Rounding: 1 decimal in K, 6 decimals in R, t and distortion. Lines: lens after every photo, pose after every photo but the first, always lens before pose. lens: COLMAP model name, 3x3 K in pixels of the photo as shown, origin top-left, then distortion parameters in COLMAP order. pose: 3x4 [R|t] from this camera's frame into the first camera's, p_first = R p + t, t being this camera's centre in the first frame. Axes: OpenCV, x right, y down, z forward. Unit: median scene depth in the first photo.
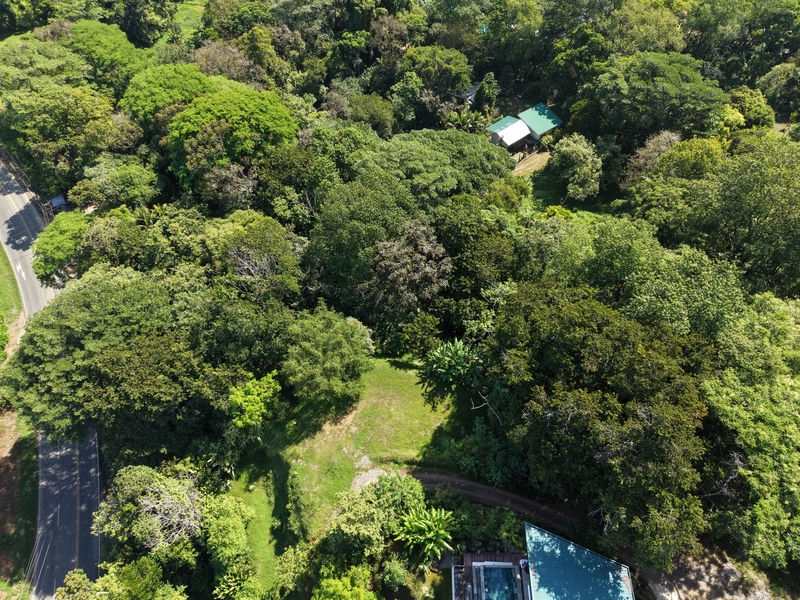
lens RADIAL K [[536.2, 0, 400.0], [0, 536.2, 300.0], [0, 0, 1]] dist [0.009088, -0.002487]
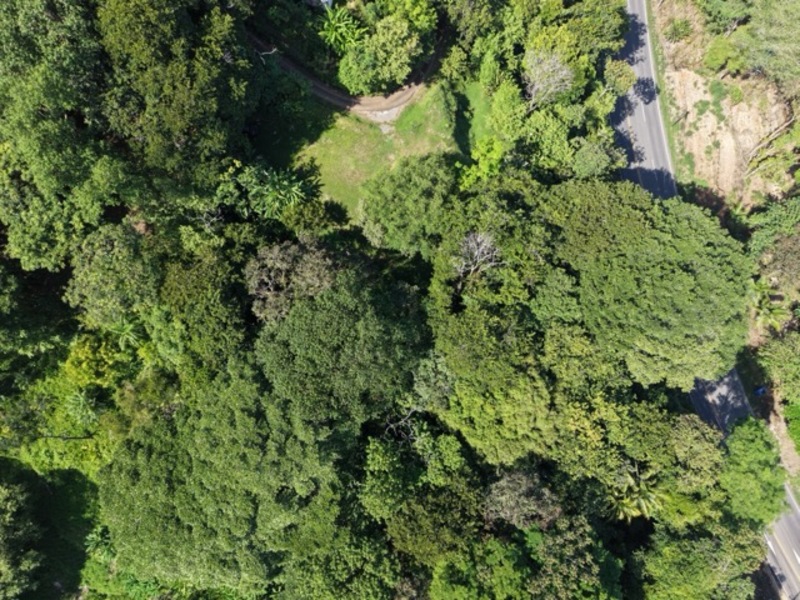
lens RADIAL K [[536.2, 0, 400.0], [0, 536.2, 300.0], [0, 0, 1]] dist [0.009088, -0.002487]
pose [[-0.985637, -0.161242, 0.050204, -0.195127], [0.146919, -0.672129, 0.725711, -0.694440], [-0.083271, 0.722664, 0.686165, 0.460487]]
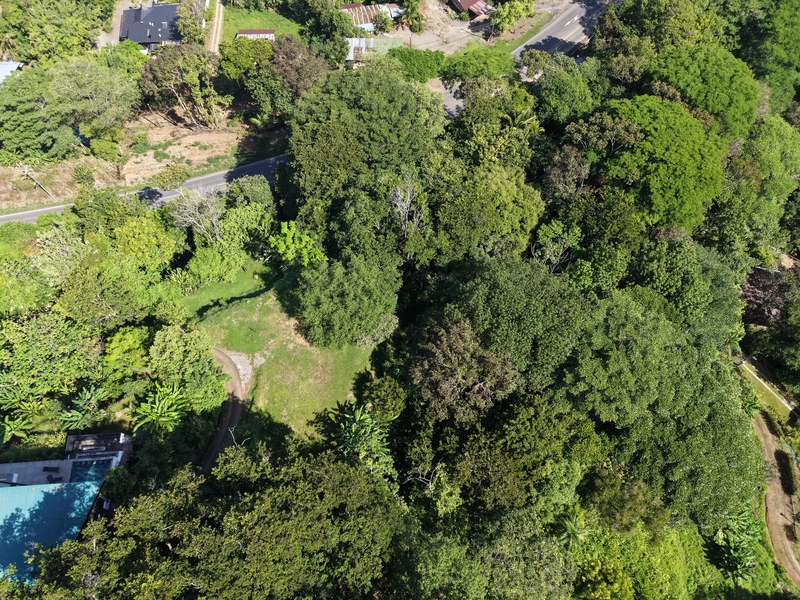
lens RADIAL K [[536.2, 0, 400.0], [0, 536.2, 300.0], [0, 0, 1]] dist [0.009088, -0.002487]
pose [[0.084847, 0.907369, -0.411682, 0.263538], [-0.831691, 0.292029, 0.472238, -0.427949], [0.548718, 0.302325, 0.779428, 0.281817]]
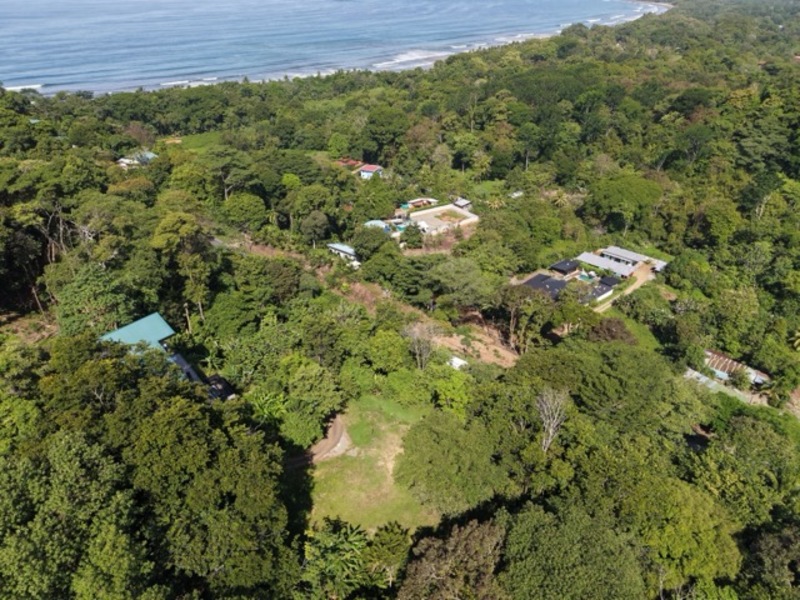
lens RADIAL K [[536.2, 0, 400.0], [0, 536.2, 300.0], [0, 0, 1]] dist [0.009088, -0.002487]
pose [[-0.748432, 0.353616, -0.561075, 0.344235], [-0.547735, 0.147436, 0.823558, -0.660181], [0.373946, 0.923698, 0.083342, 0.614026]]
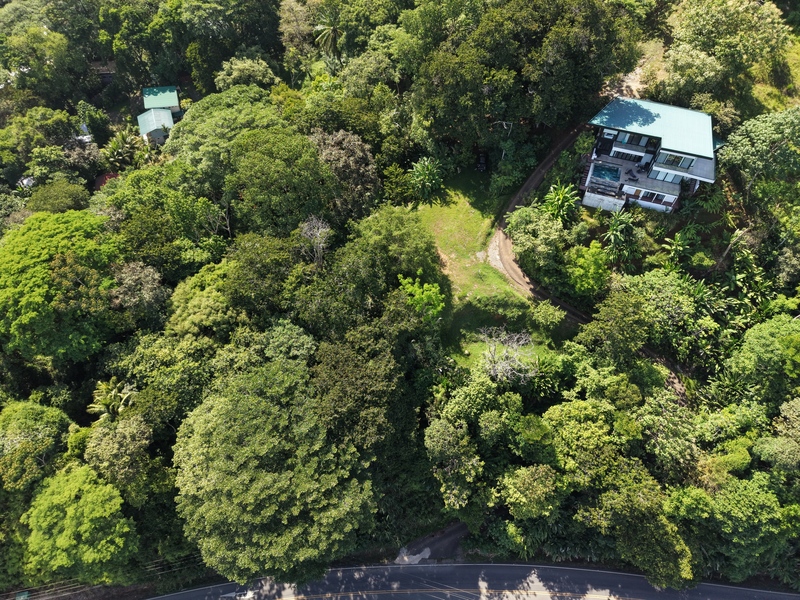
lens RADIAL K [[536.2, 0, 400.0], [0, 536.2, 300.0], [0, 0, 1]] dist [0.009088, -0.002487]
pose [[0.306390, -0.794760, 0.523910, -0.817386], [0.793106, 0.517499, 0.321214, -0.188720], [-0.526411, 0.317100, 0.788885, 0.129265]]
